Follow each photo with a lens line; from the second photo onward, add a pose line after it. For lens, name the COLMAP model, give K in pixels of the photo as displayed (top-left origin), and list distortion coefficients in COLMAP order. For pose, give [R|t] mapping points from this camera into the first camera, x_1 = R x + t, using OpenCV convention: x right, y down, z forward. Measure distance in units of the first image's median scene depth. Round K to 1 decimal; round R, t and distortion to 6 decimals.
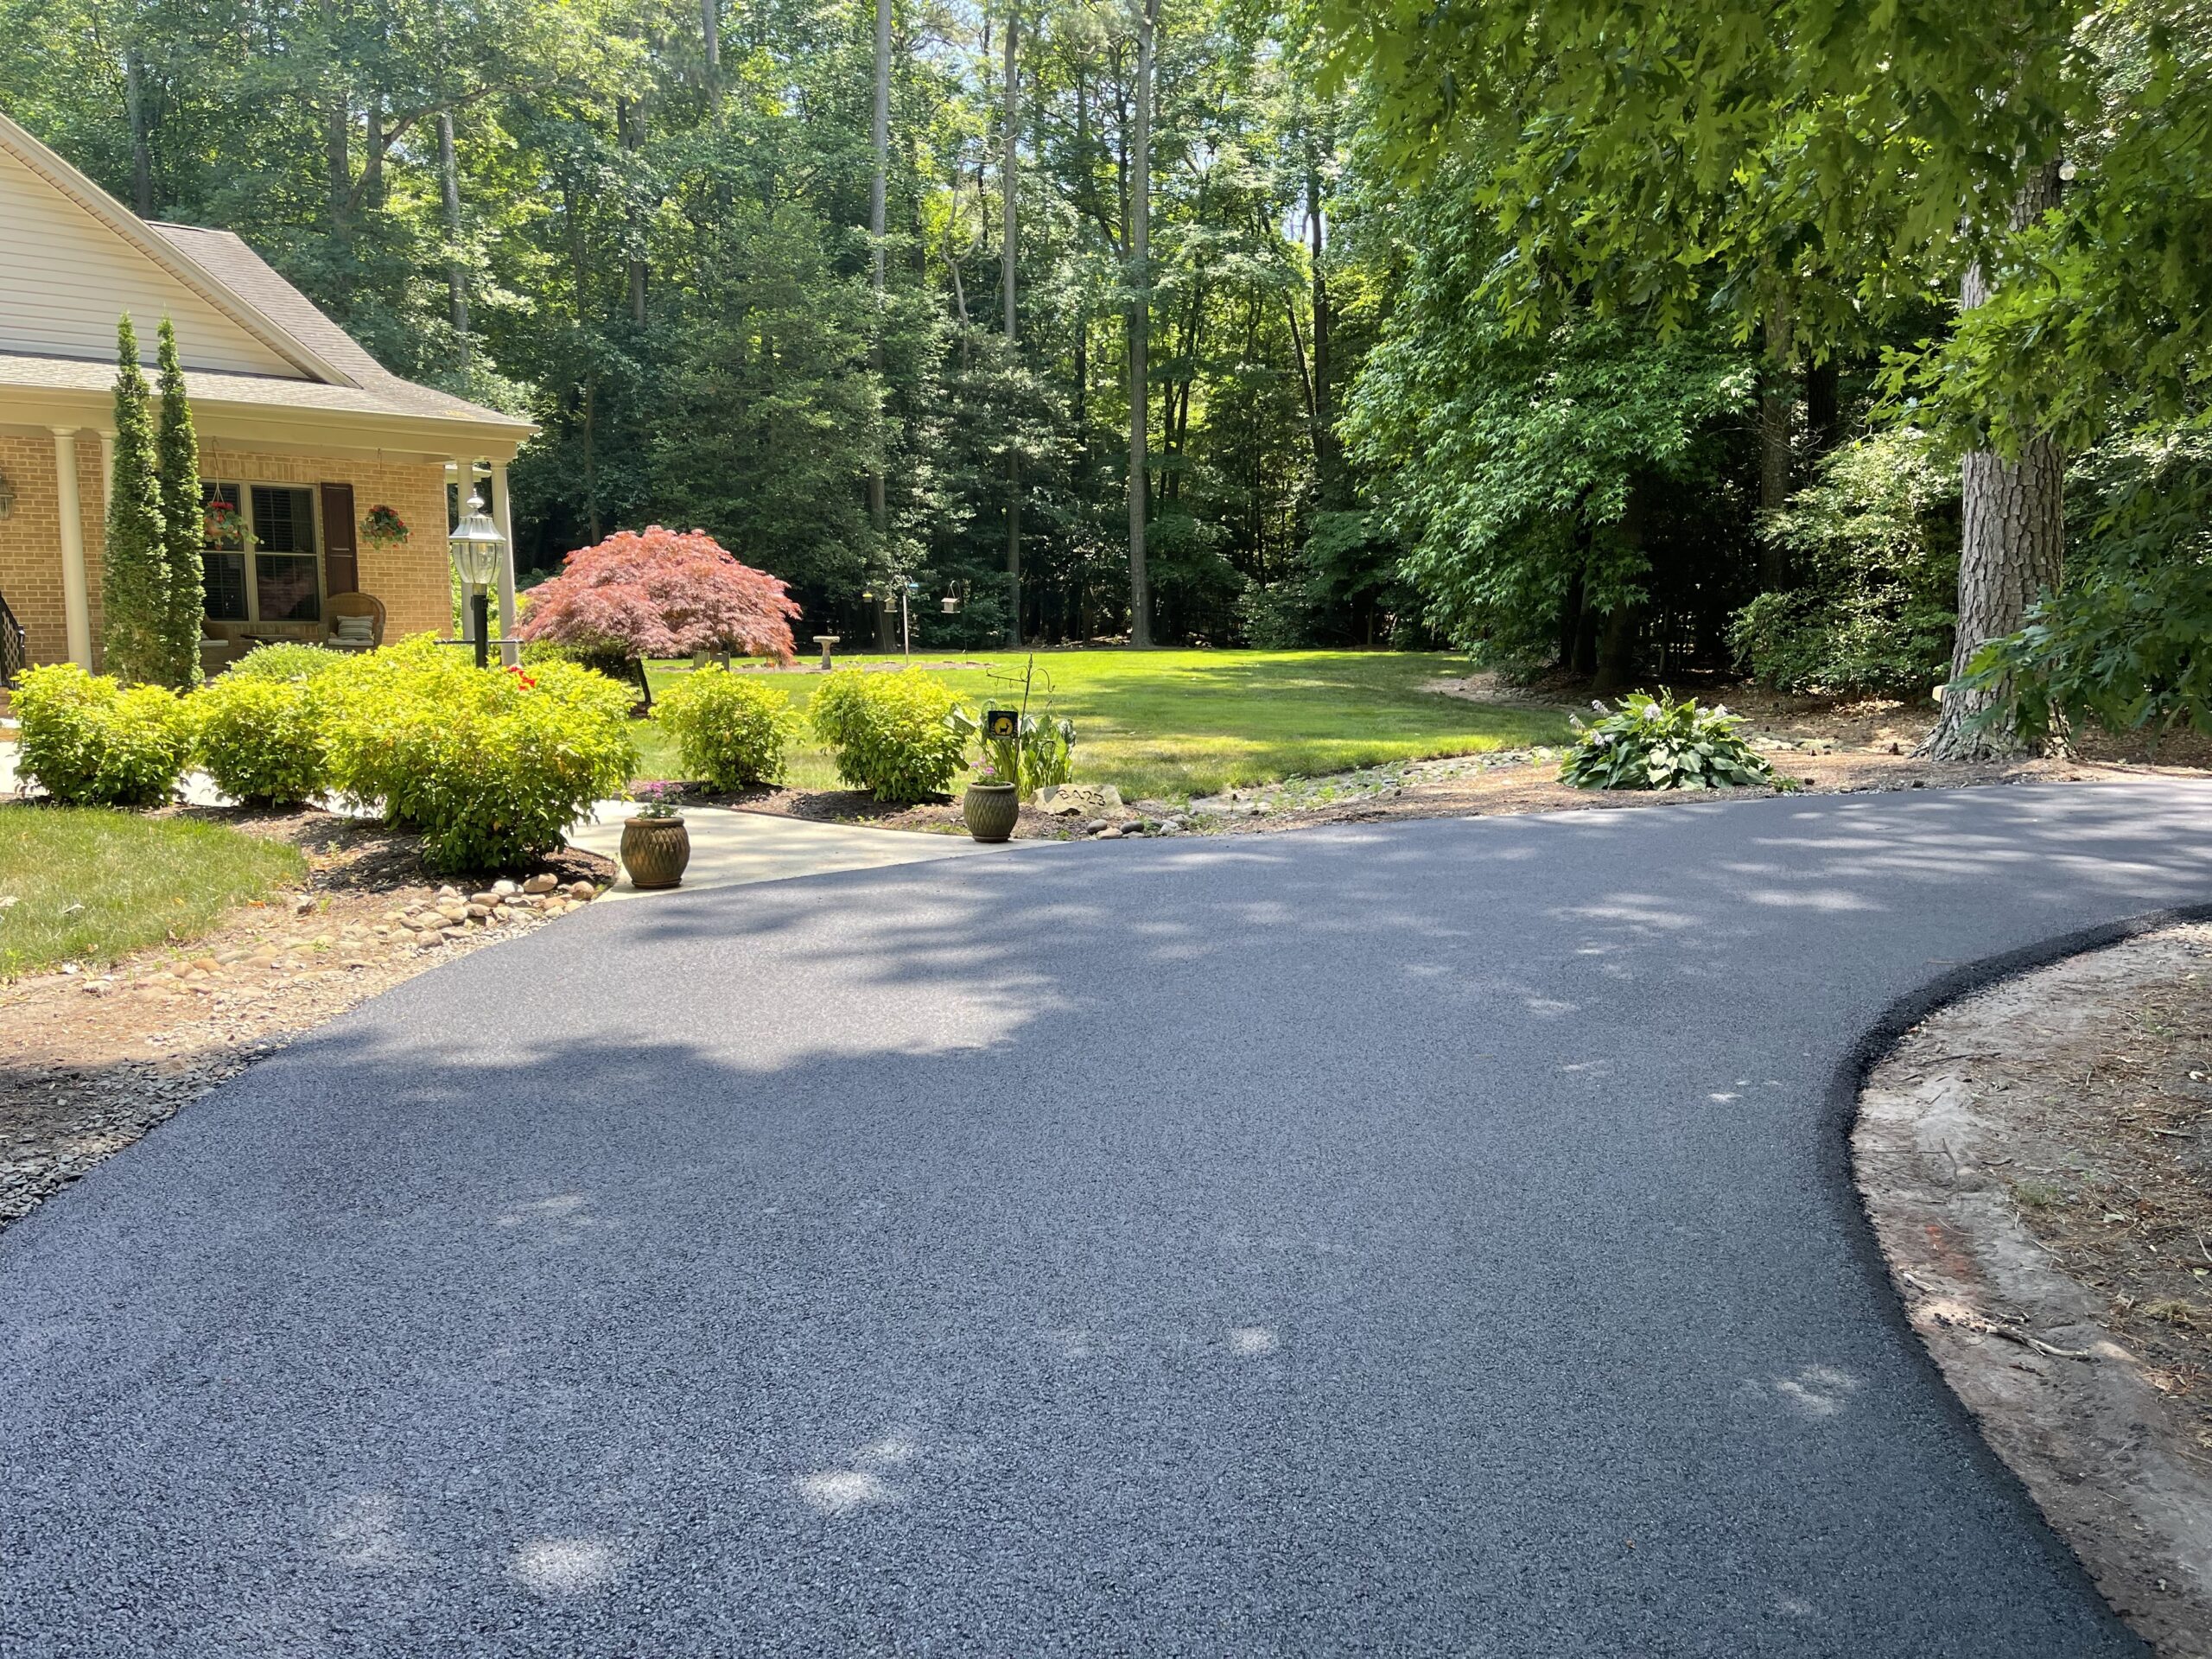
lens RADIAL K [[1701.4, 0, 1106.0], [0, 1701.4, 829.5], [0, 0, 1]] dist [0.042570, -0.001918]
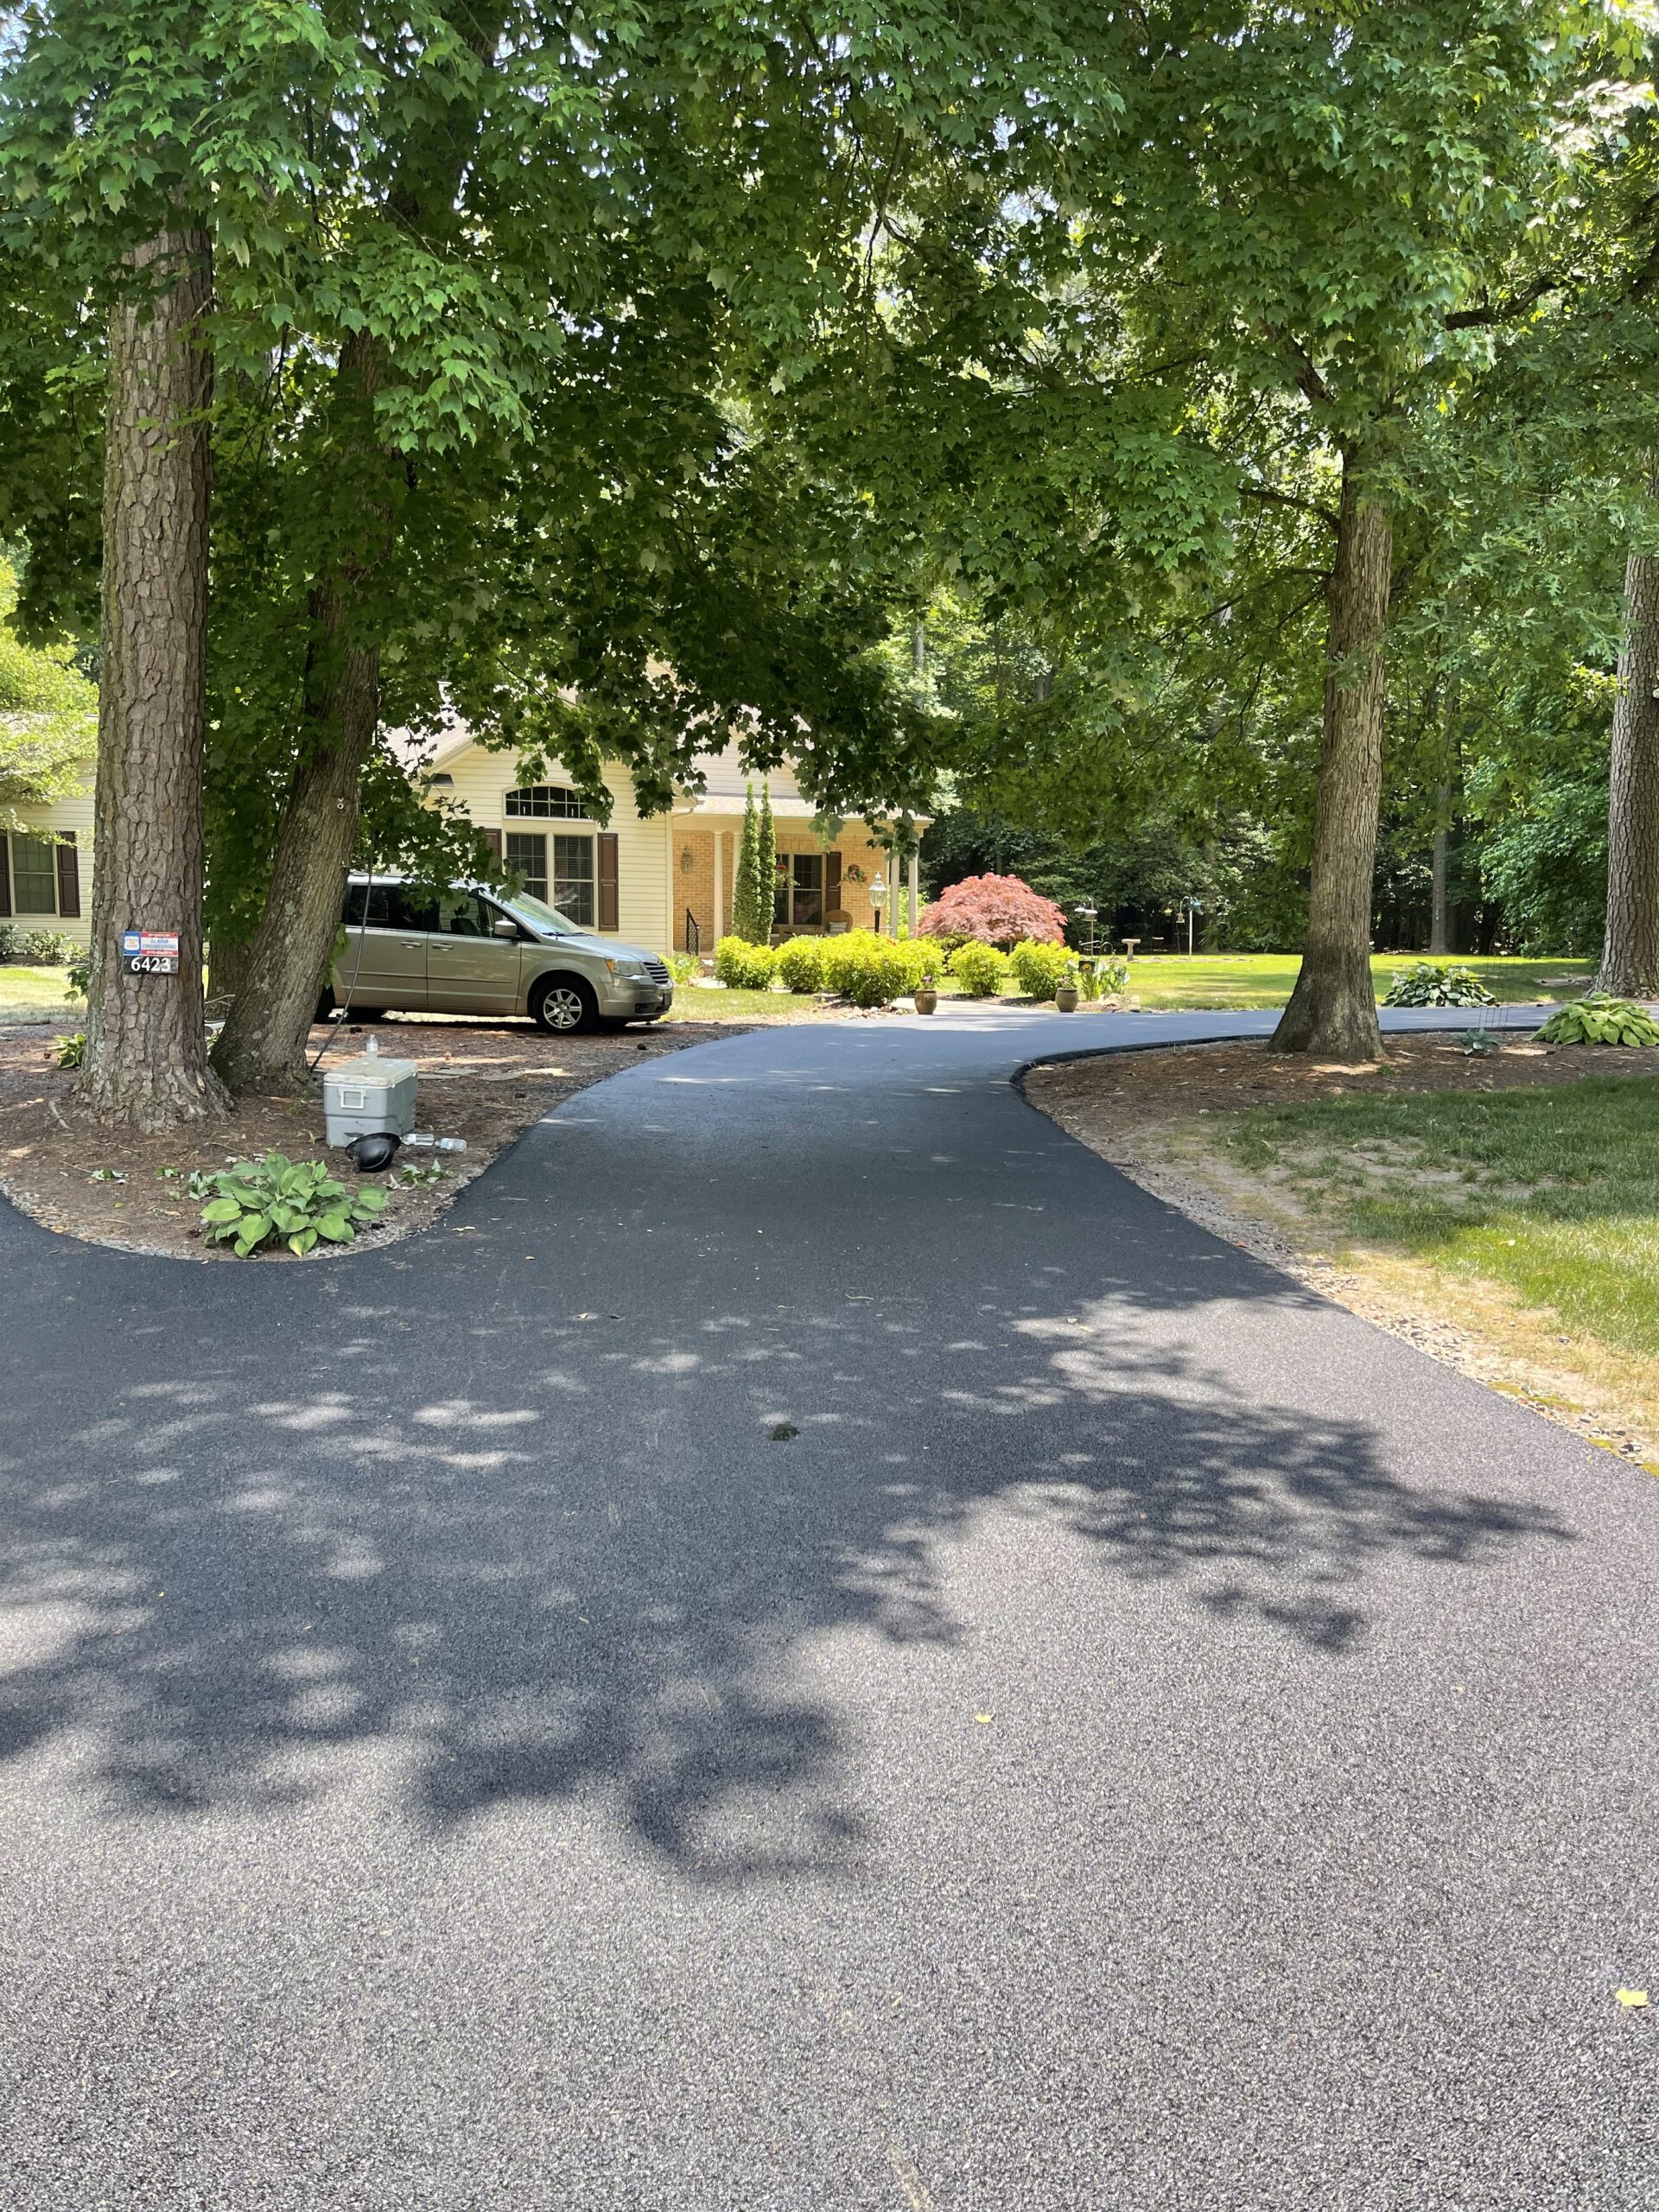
lens RADIAL K [[1701.4, 0, 828.7], [0, 1701.4, 1167.9], [0, 0, 1]] dist [0.042570, -0.001918]
pose [[0.913490, 0.065059, -0.401627, 0.309505], [-0.060027, 0.997881, 0.025117, 0.094747], [0.402410, 0.001164, 0.915459, -0.688903]]
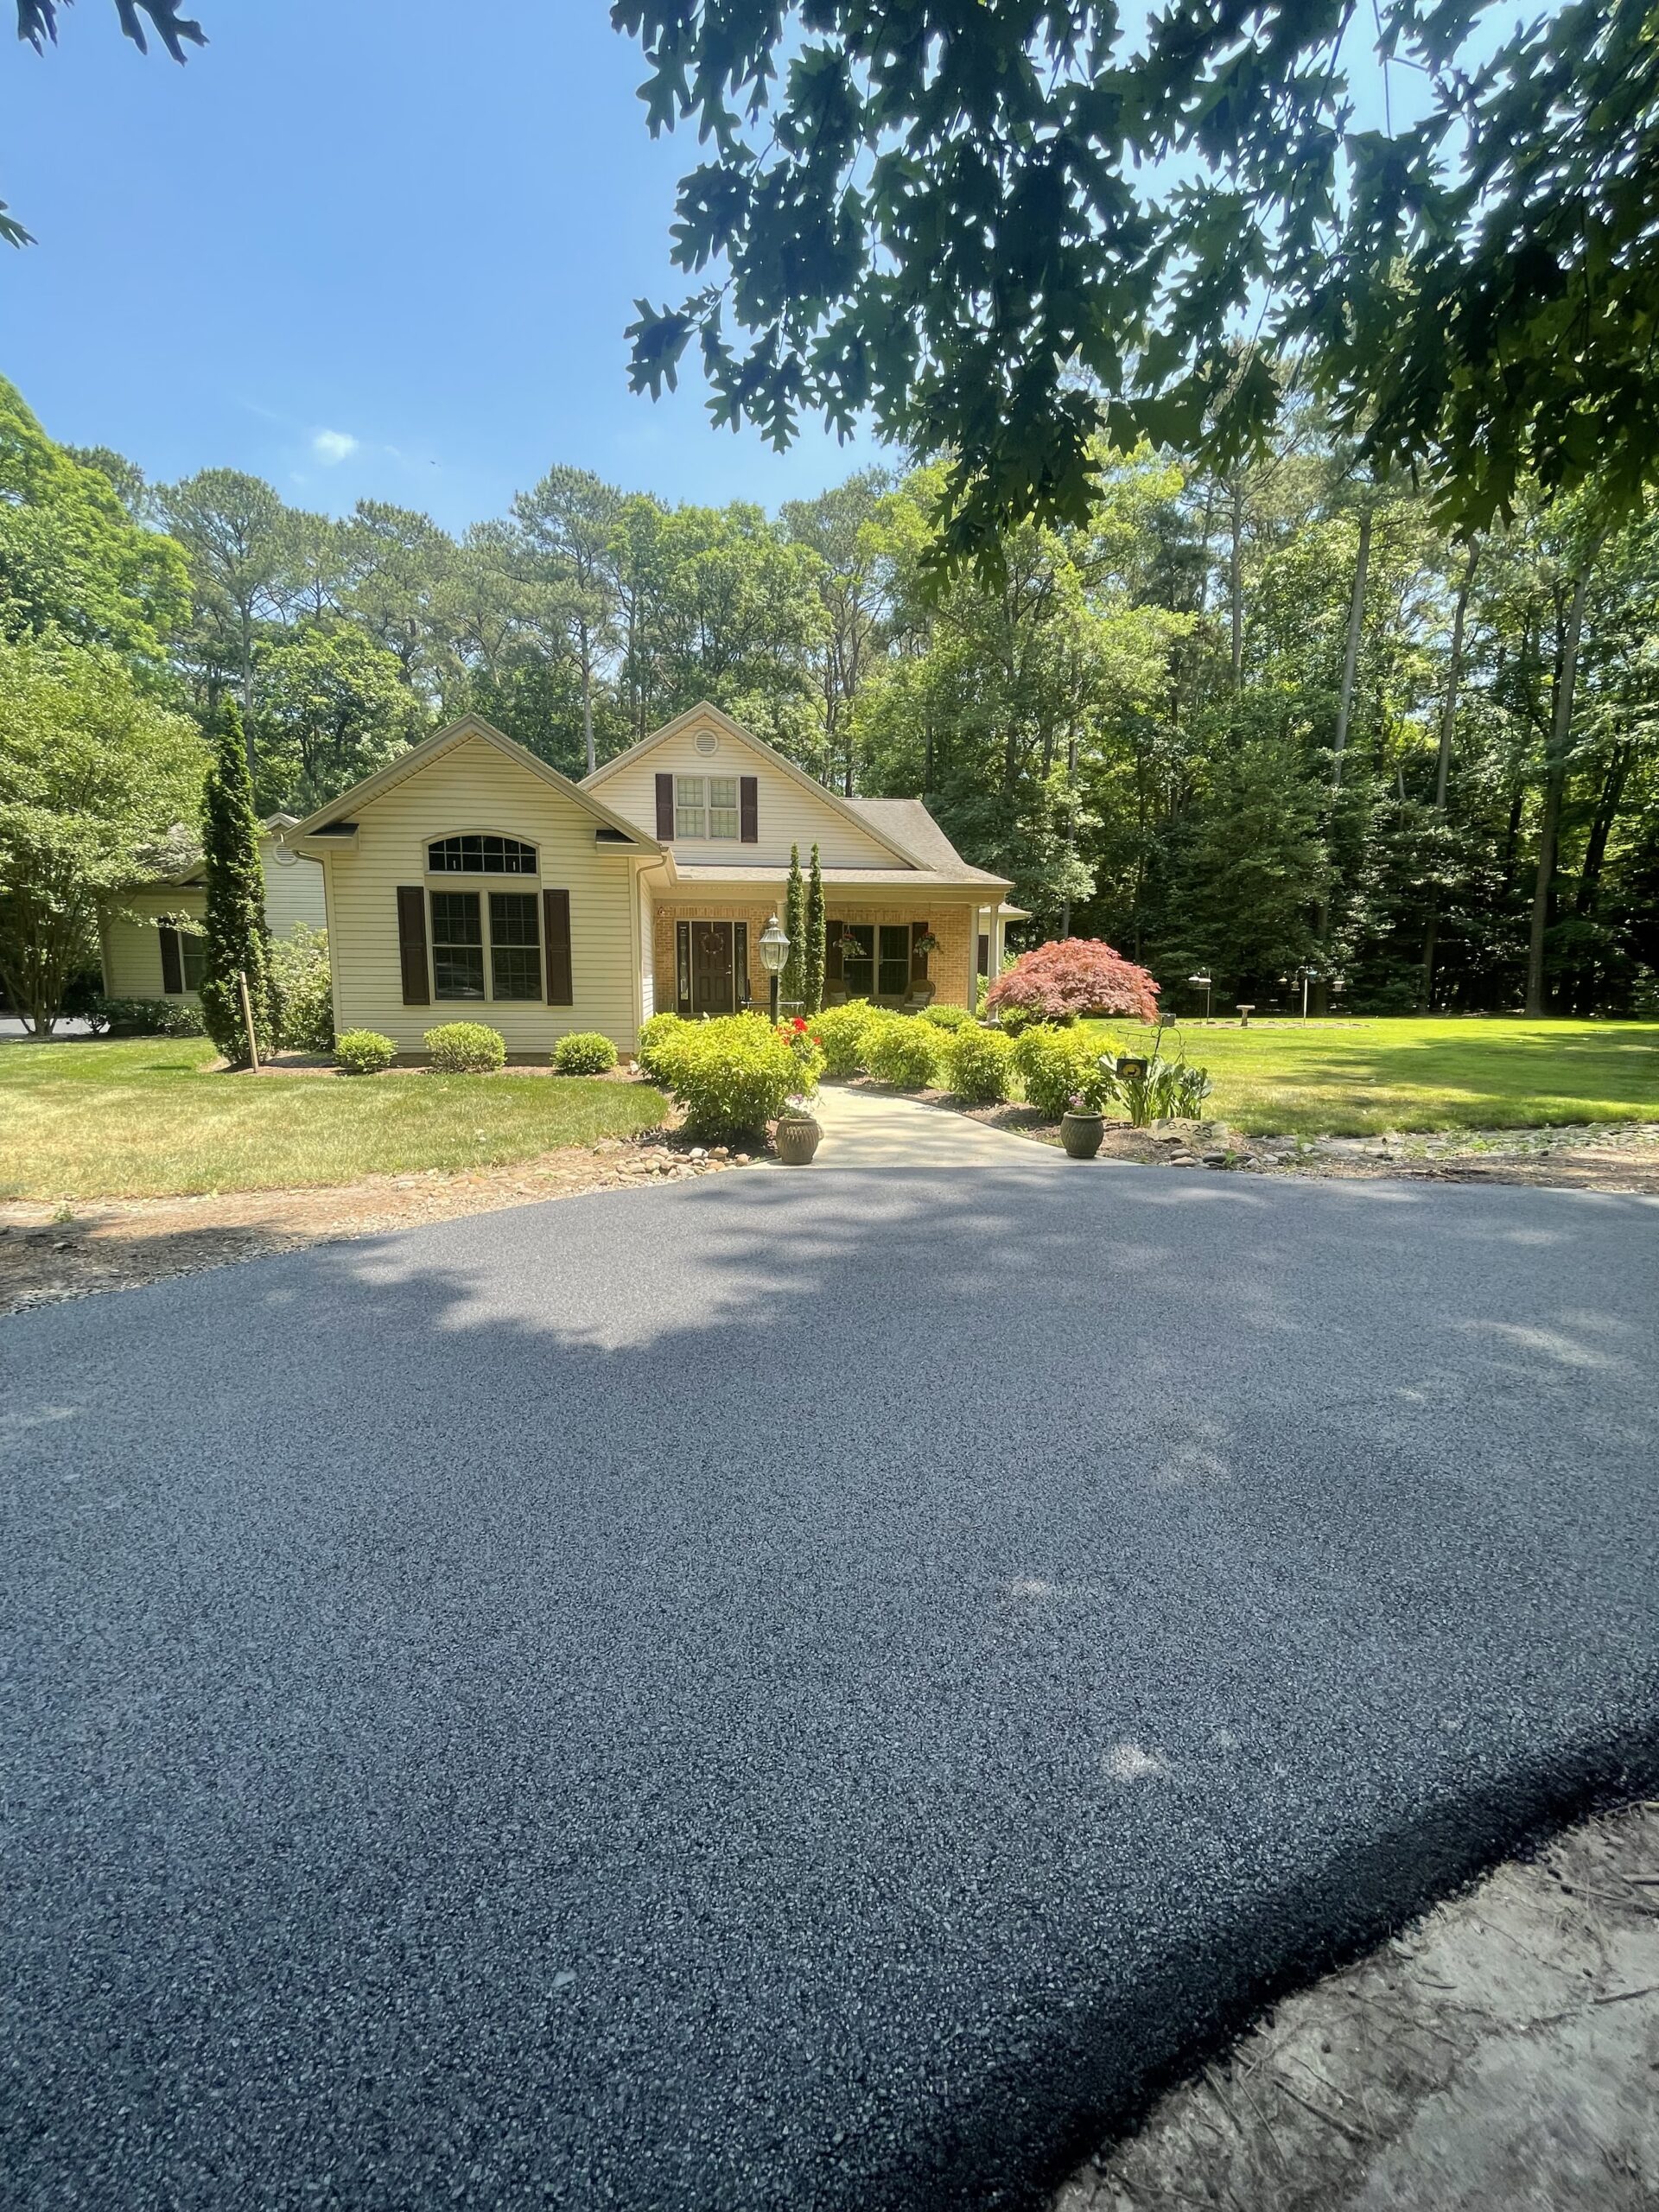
lens RADIAL K [[900.6, 0, 829.5], [0, 900.6, 1106.0], [0, 0, 1]] dist [-0.002193, 0.000070]
pose [[0.773344, 0.081566, -0.628718, 0.111571], [-0.082070, 0.996225, 0.028295, -0.018207], [0.628653, 0.029717, 0.777118, 0.162108]]
